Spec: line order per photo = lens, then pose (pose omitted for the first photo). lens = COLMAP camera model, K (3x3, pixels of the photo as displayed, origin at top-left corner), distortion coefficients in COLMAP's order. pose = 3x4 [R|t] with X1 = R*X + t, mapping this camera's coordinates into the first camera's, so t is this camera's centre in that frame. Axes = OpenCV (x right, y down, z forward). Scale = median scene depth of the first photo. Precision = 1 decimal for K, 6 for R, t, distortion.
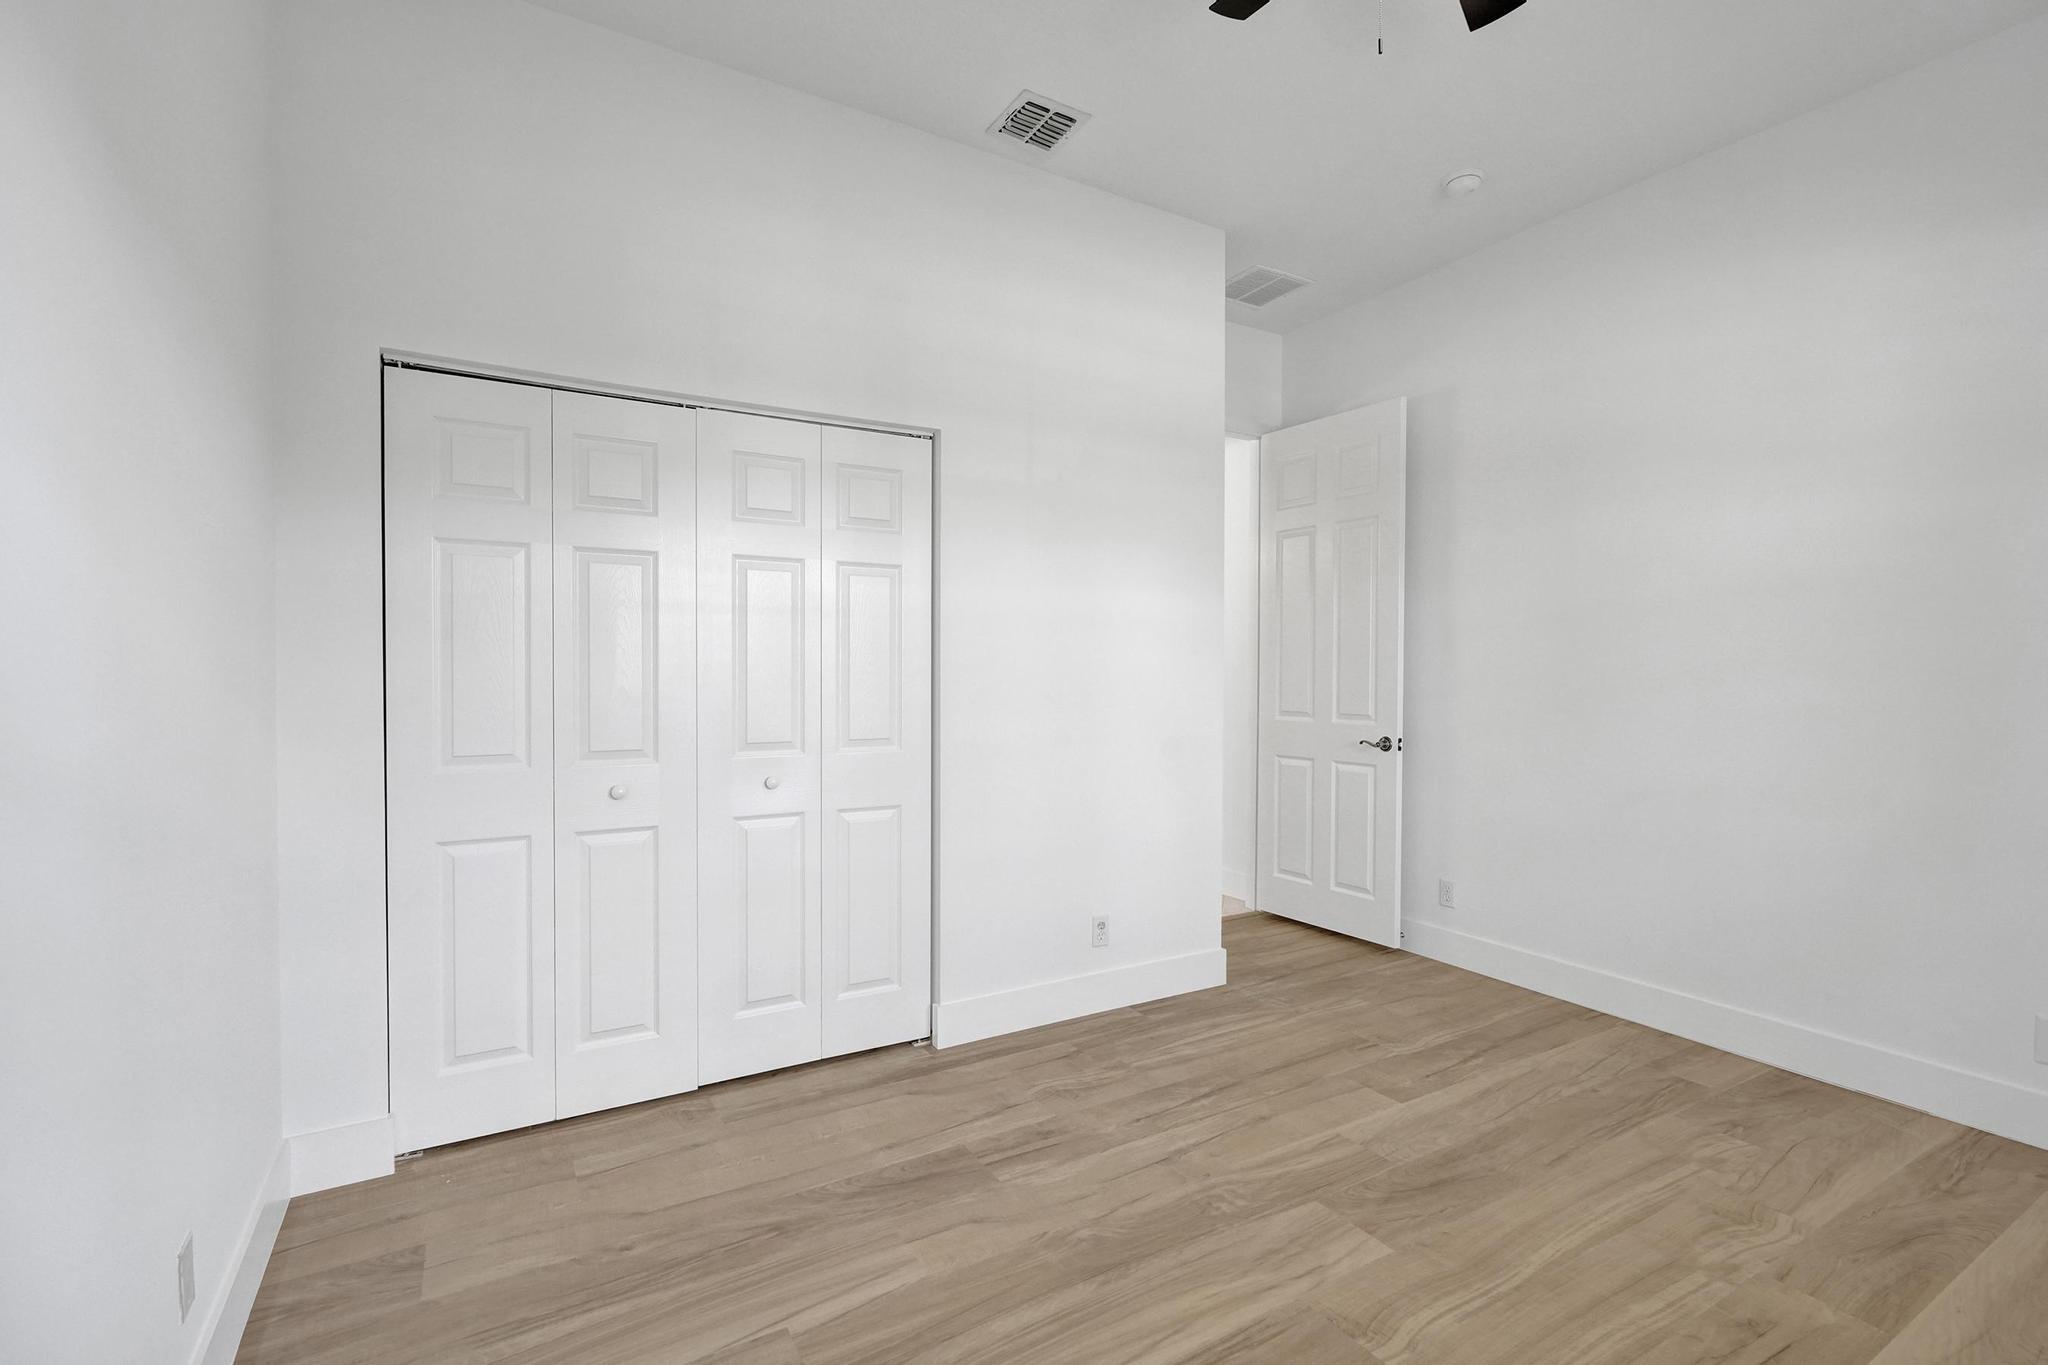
lens RADIAL K [[922.7, 0, 1024.0], [0, 922.7, 682.5], [0, 0, 1]] dist [-0.000065, 0.000415]
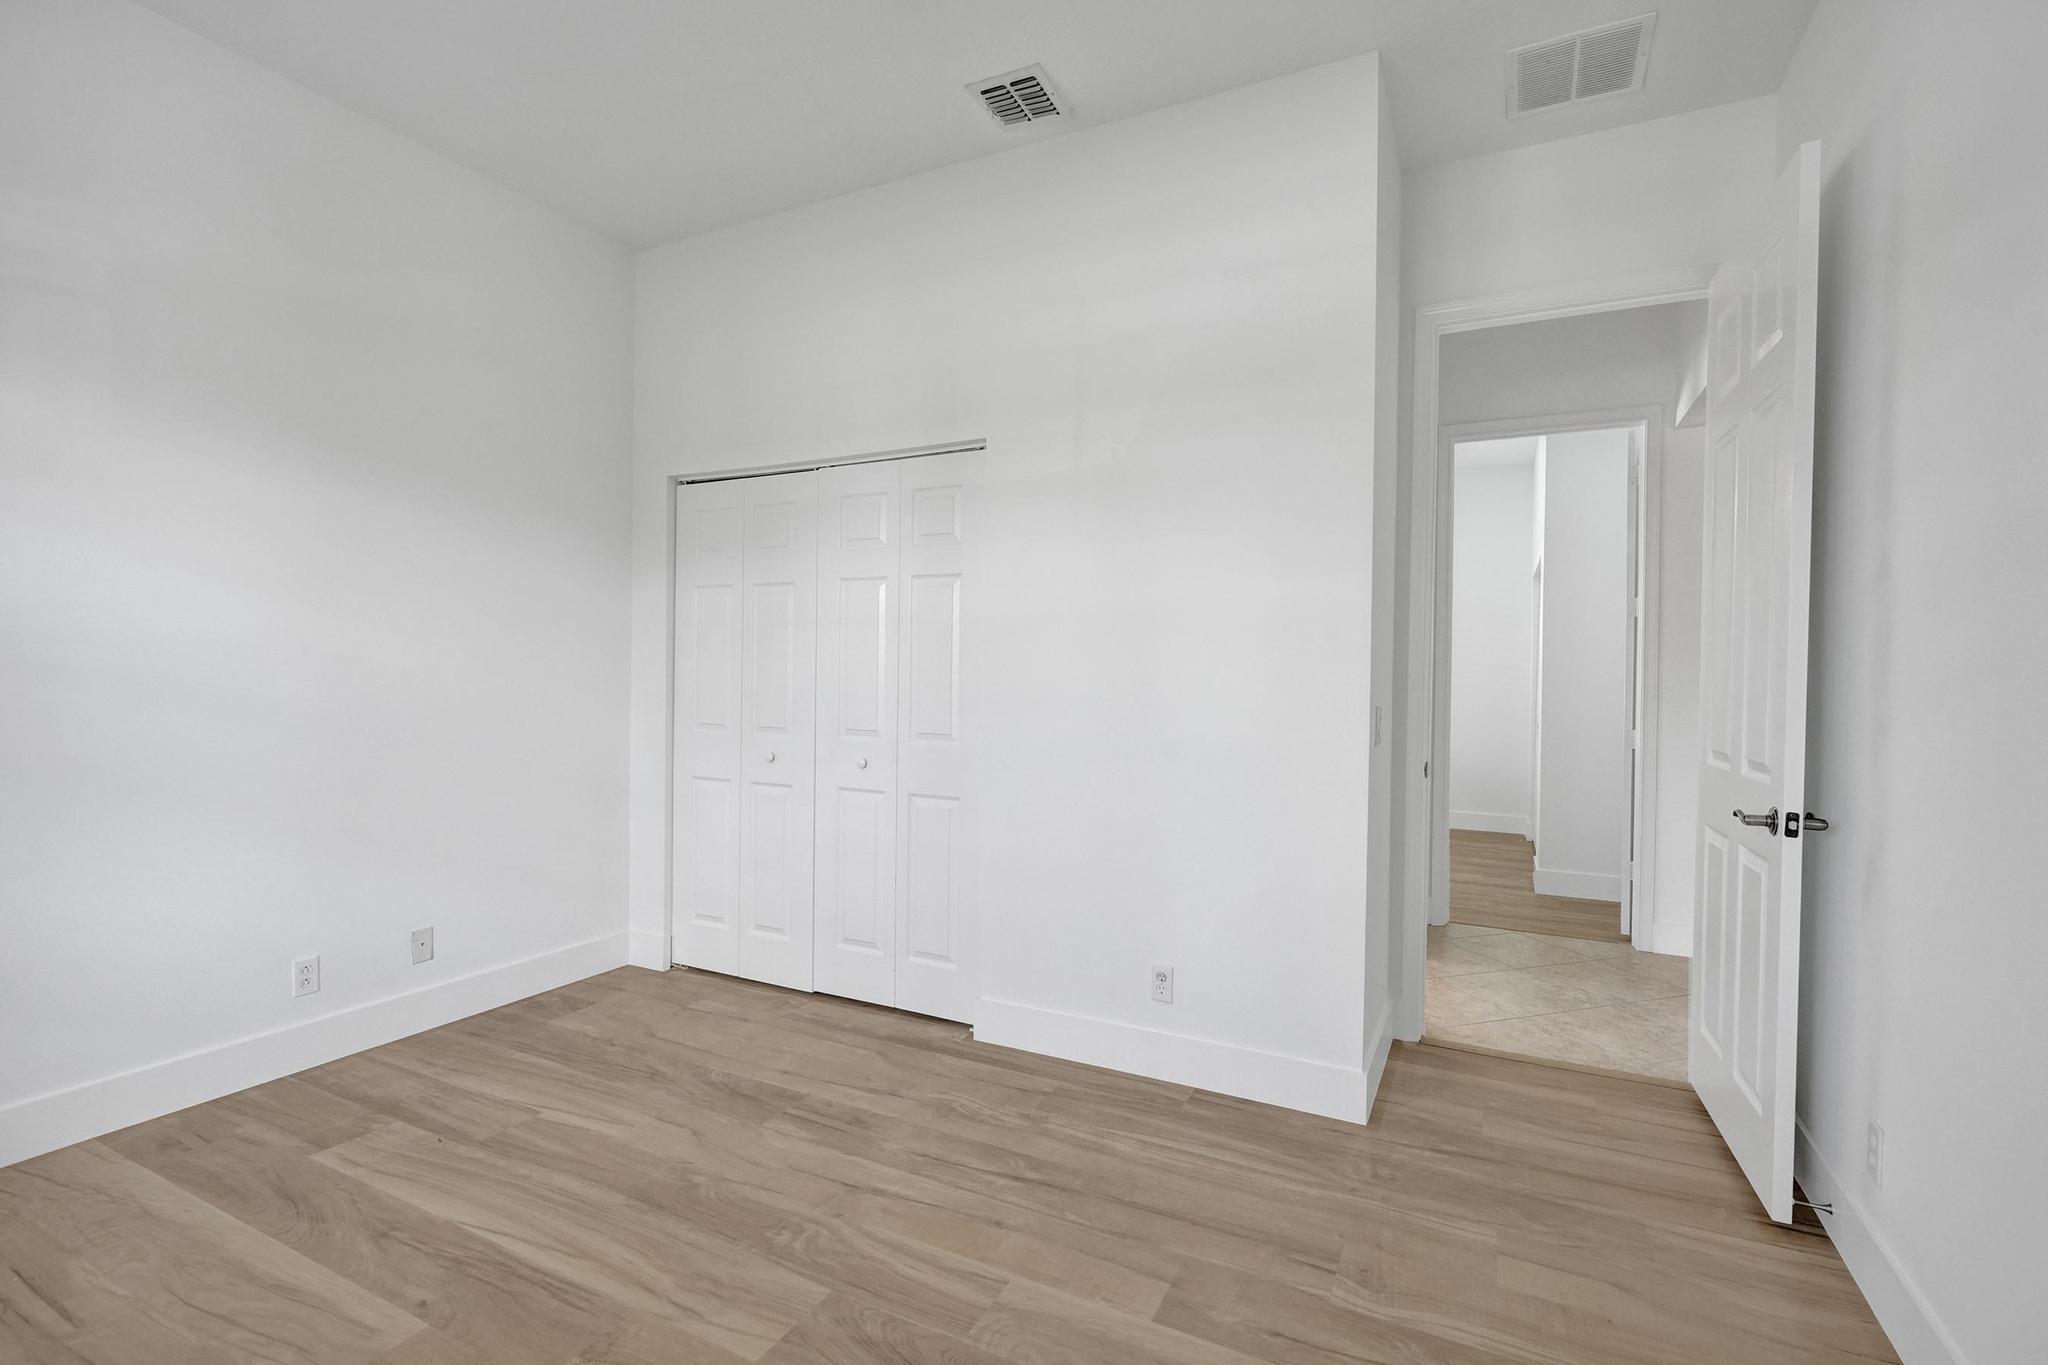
lens RADIAL K [[926.5, 0, 1028.7], [0, 926.5, 683.3], [0, 0, 1]] dist [-0.002525, 0.000547]
pose [[0.536829, 0.014701, -0.843563, 0.913977], [-0.019660, 0.999795, 0.004912, -0.007647], [0.843462, 0.013948, 0.537008, 0.553771]]
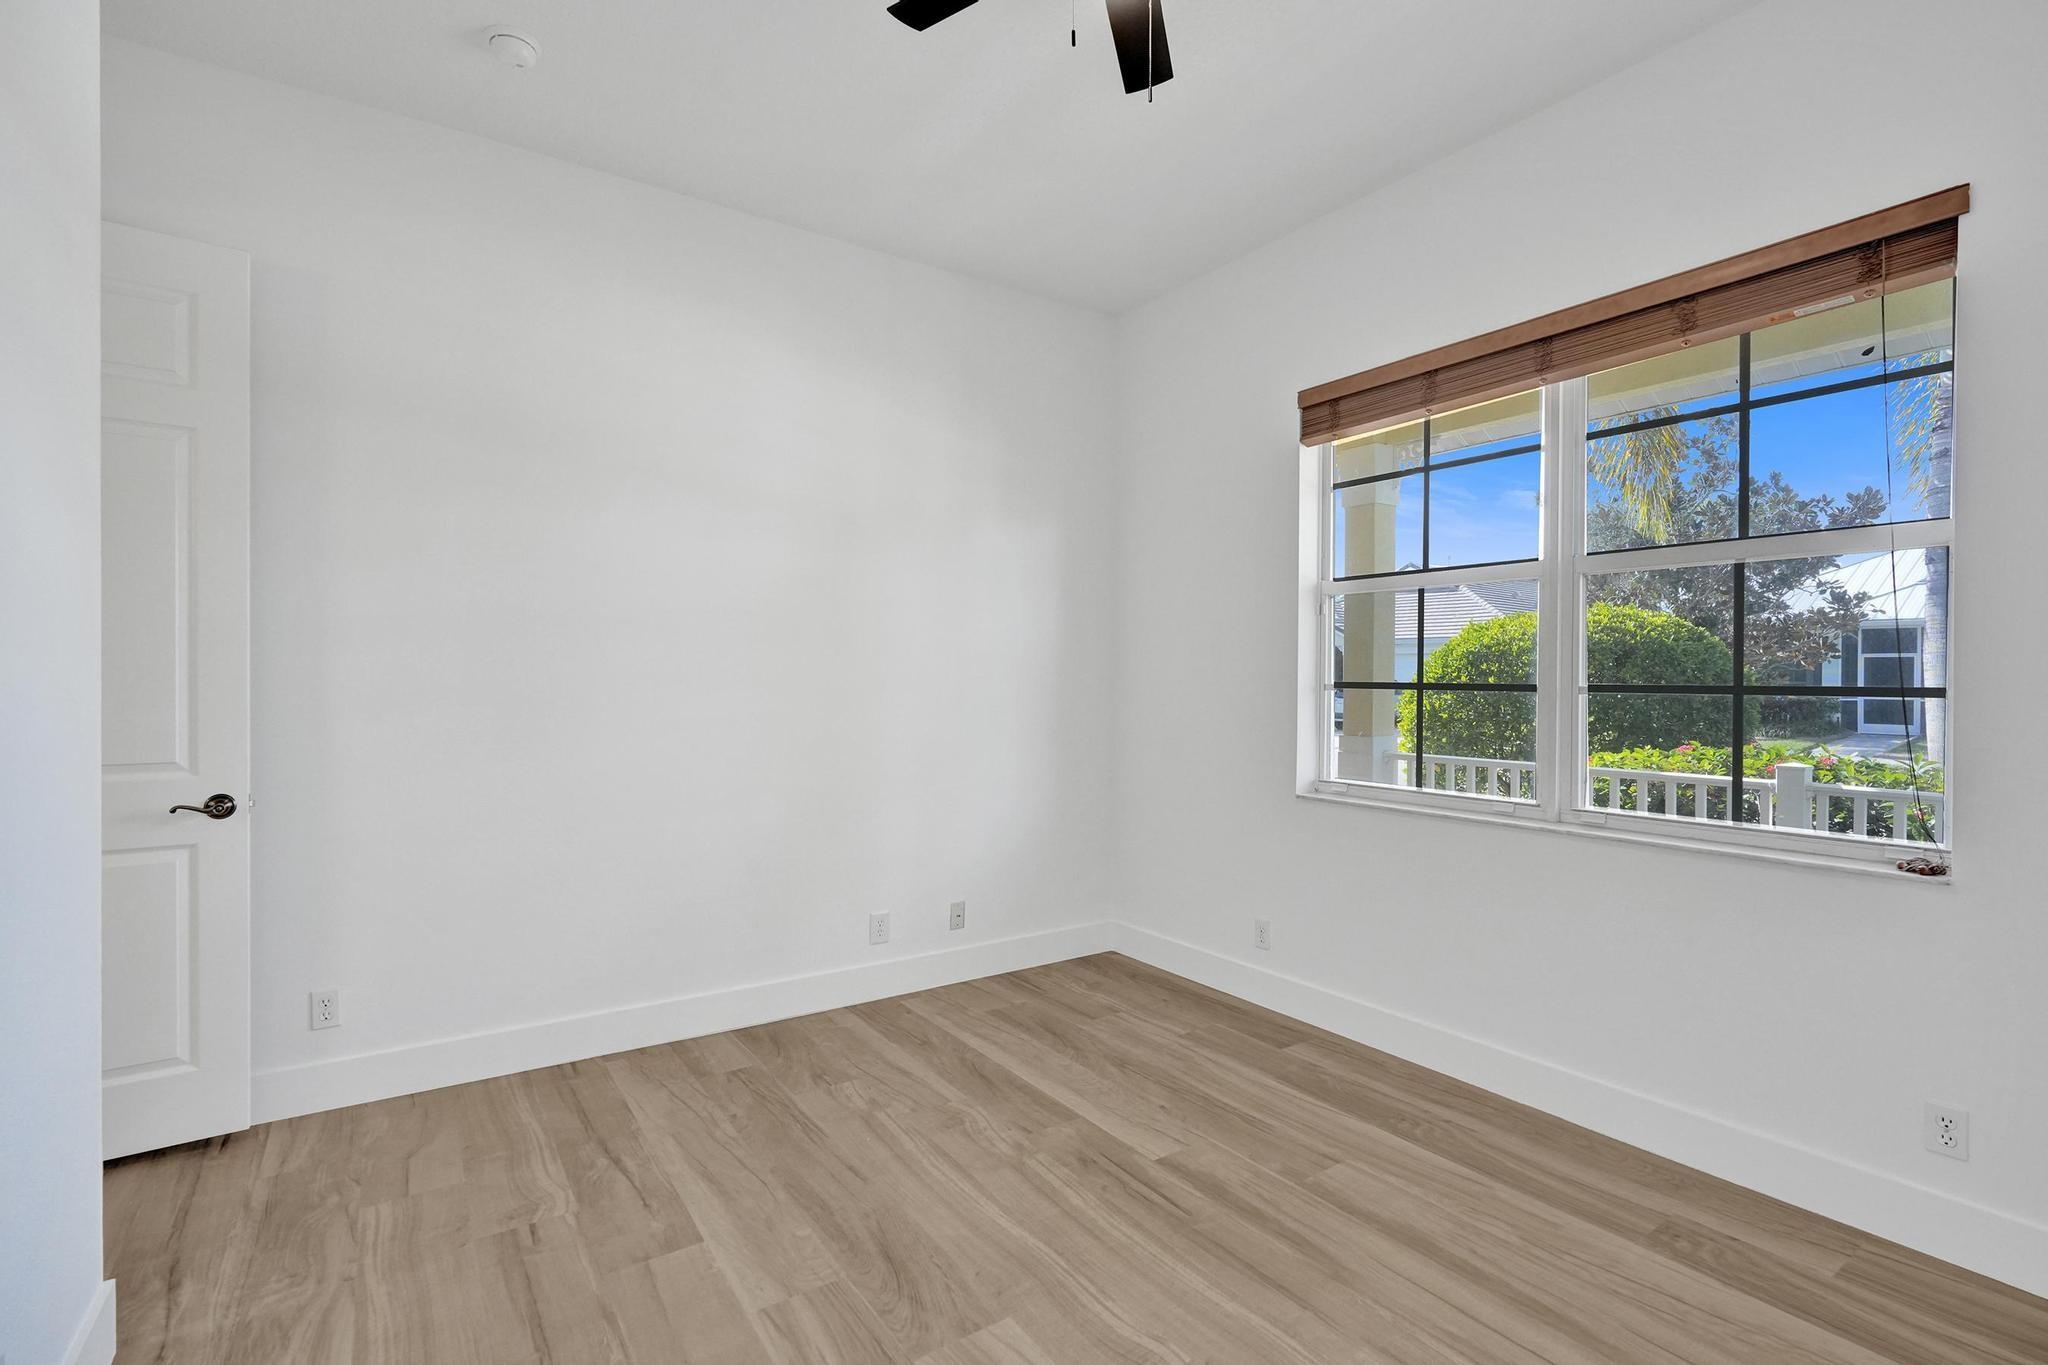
lens RADIAL K [[926.5, 0, 1028.7], [0, 926.5, 683.3], [0, 0, 1]] dist [-0.002525, 0.000547]
pose [[-0.070585, -0.005477, 0.997491, -0.391912], [0.006030, 0.999964, 0.005917, -0.022550], [-0.997488, 0.006432, -0.070549, 0.770378]]
